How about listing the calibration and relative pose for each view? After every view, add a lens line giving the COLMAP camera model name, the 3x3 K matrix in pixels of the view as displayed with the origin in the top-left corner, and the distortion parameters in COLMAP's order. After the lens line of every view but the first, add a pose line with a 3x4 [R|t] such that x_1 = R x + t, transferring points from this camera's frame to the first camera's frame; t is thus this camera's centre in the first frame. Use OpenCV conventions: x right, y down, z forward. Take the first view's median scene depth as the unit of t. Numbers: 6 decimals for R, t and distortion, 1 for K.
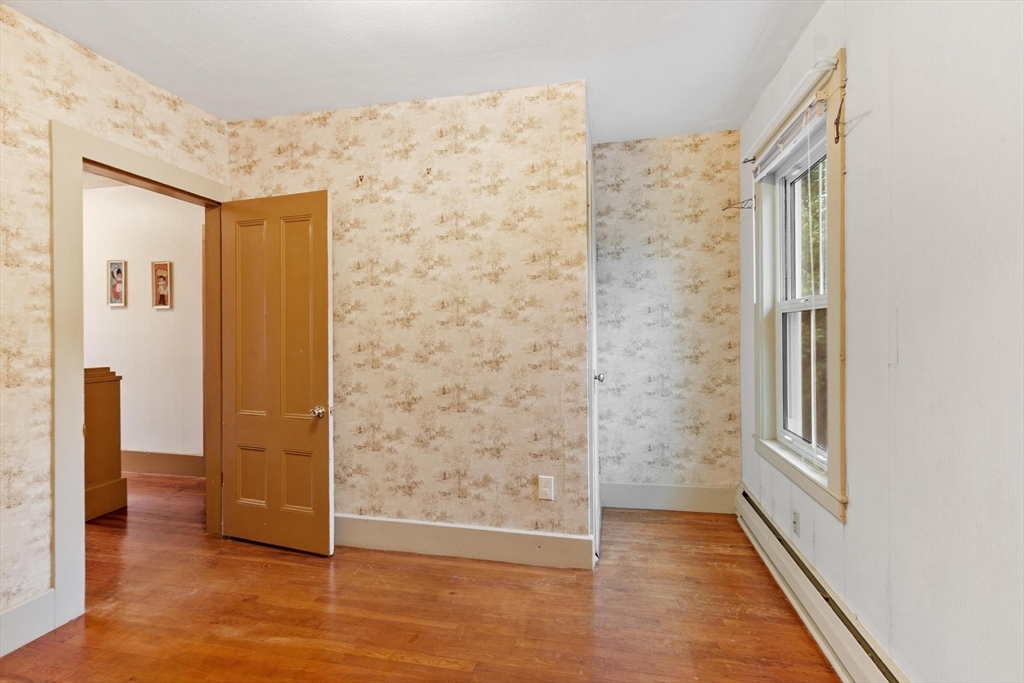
lens RADIAL K [[467.7, 0, 501.2], [0, 467.7, 331.2], [0, 0, 1]] dist [-0.009816, 0.000658]
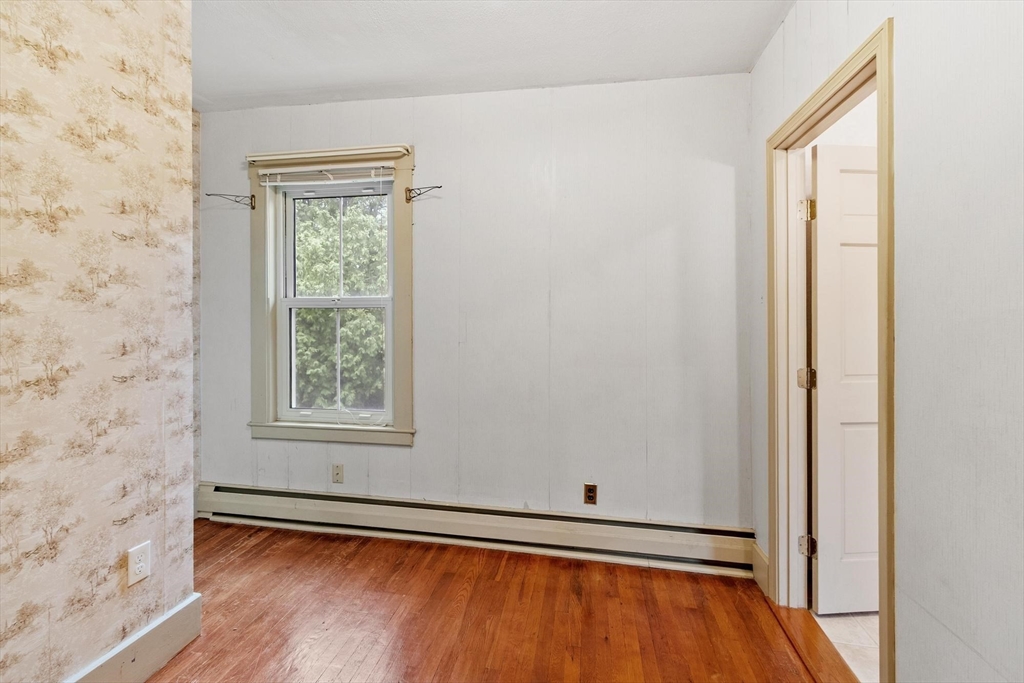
lens RADIAL K [[467.7, 0, 519.4], [0, 467.7, 313.9], [0, 0, 1]] dist [-0.009816, 0.000658]
pose [[-0.072355, 0.022371, 0.997128, -0.591812], [-0.003395, 0.999737, -0.022676, 0.000031], [-0.997373, -0.005026, -0.072260, 0.513007]]
